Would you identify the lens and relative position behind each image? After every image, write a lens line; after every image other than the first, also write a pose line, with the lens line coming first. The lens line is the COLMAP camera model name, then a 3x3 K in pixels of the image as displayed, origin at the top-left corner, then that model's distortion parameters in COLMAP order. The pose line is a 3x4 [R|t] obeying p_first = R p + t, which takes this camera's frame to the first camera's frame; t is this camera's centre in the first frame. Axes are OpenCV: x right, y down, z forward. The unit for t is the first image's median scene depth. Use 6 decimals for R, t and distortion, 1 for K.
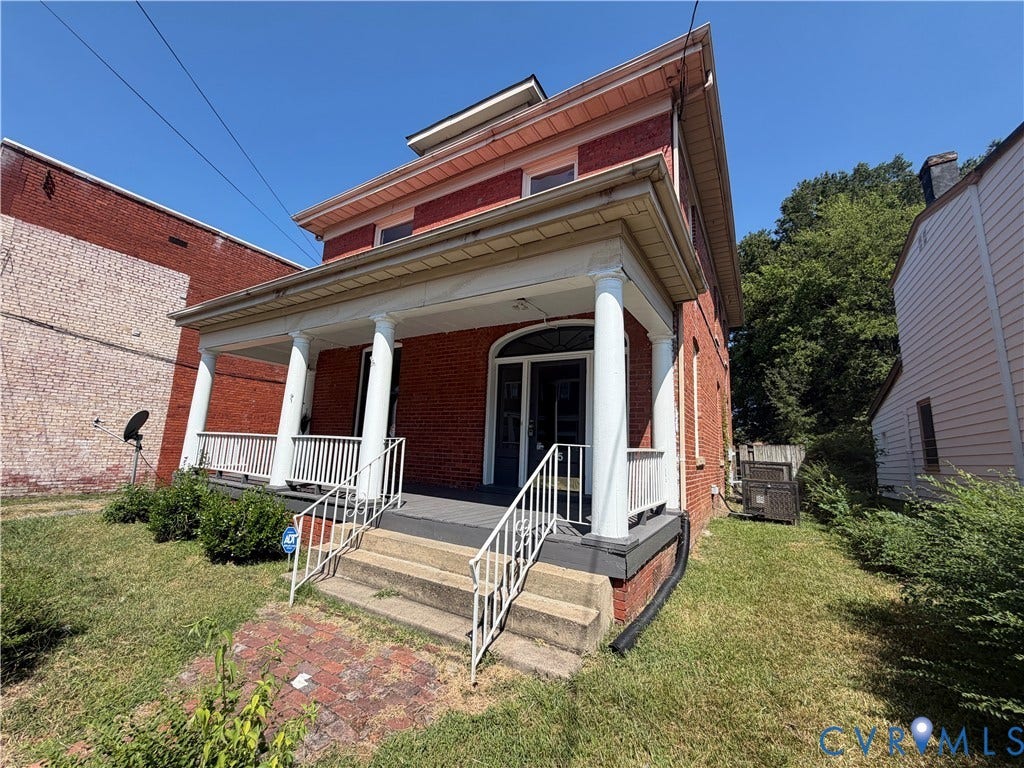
lens RADIAL K [[407.2, 0, 511.1], [0, 407.2, 381.9], [0, 0, 1]] dist [0.000677, 0.000000]
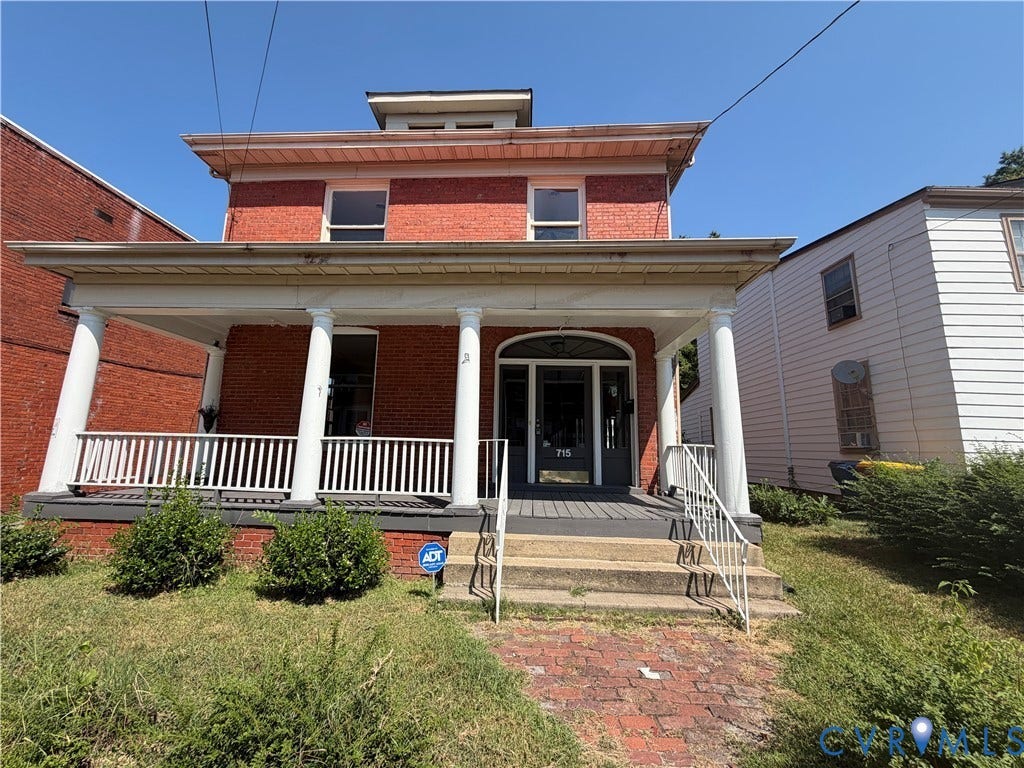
lens RADIAL K [[407.2, 0, 508.1], [0, 407.2, 381.5], [0, 0, 1]] dist [0.000677, 0.000000]
pose [[0.878485, 0.052749, 0.474849, -0.586395], [-0.060978, 0.998137, 0.001931, -0.003755], [-0.473863, -0.030652, 0.880065, 0.109758]]
